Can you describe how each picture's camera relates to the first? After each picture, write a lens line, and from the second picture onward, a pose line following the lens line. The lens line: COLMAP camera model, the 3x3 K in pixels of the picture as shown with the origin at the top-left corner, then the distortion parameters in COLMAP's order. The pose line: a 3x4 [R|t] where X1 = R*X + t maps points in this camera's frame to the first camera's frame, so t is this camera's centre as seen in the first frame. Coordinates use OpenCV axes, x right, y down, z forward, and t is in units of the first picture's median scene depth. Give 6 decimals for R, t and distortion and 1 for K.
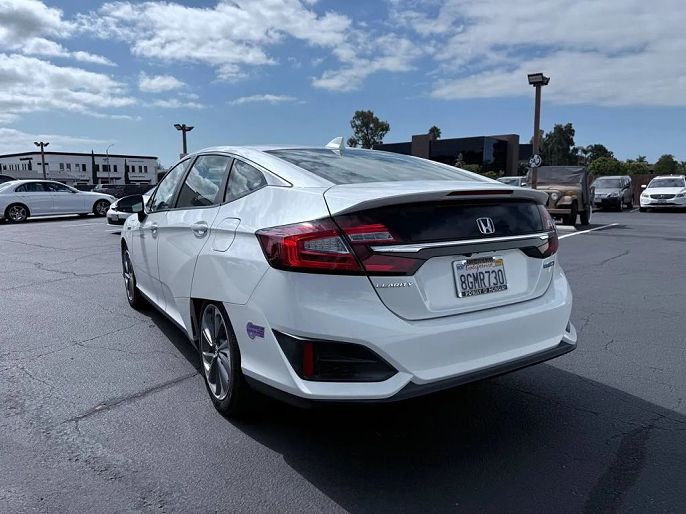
lens RADIAL K [[492.7, 0, 344.6], [0, 492.7, 272.7], [0, 0, 1]] dist [0.090041, -0.131261]
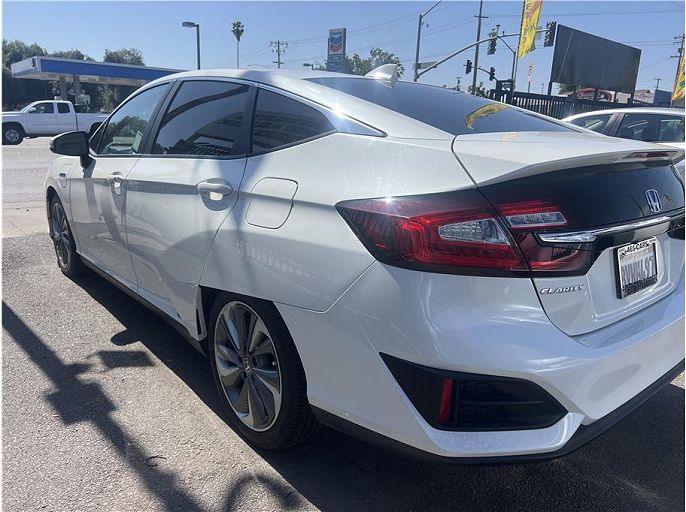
lens RADIAL K [[492.7, 0, 344.6], [0, 492.7, 271.7], [0, 0, 1]] dist [0.090041, -0.131261]
pose [[0.982620, -0.009618, 0.185377, -0.317172], [-0.012011, 0.993270, 0.115199, -0.074180], [-0.185237, -0.115424, 0.975892, 0.359549]]
